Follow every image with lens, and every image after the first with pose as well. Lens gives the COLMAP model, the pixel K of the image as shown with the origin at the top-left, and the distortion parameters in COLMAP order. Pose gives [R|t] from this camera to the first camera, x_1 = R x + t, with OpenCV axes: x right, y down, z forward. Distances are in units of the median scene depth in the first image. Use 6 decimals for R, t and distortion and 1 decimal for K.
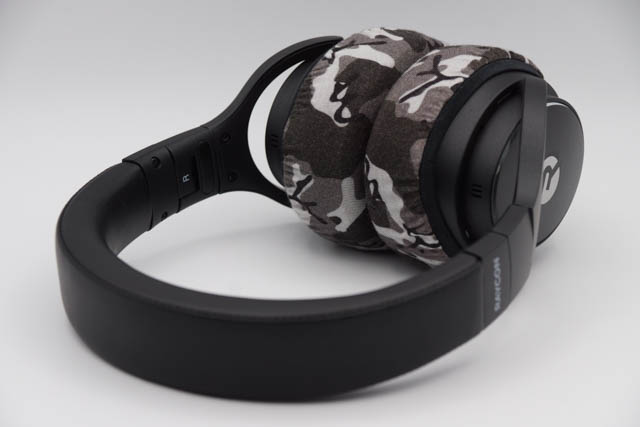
lens RADIAL K [[2085.5, 0, 320.0], [0, 2085.5, 213.2], [0, 0, 1]] dist [-0.244069, 0.000000]
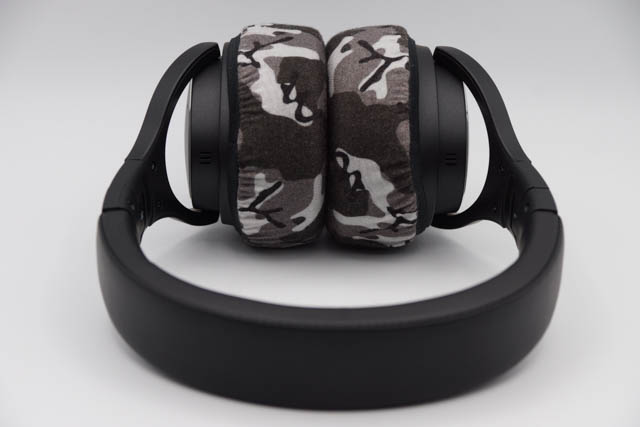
lens RADIAL K [[2085.5, 0, 319.9], [0, 2085.5, 213.6], [0, 0, 1]] dist [-0.244069, 0.000000]
pose [[0.744607, -0.210714, 0.633372, -0.627868], [0.197984, 0.975887, 0.091909, -0.091604], [-0.637466, 0.056962, 0.768370, 0.235275]]
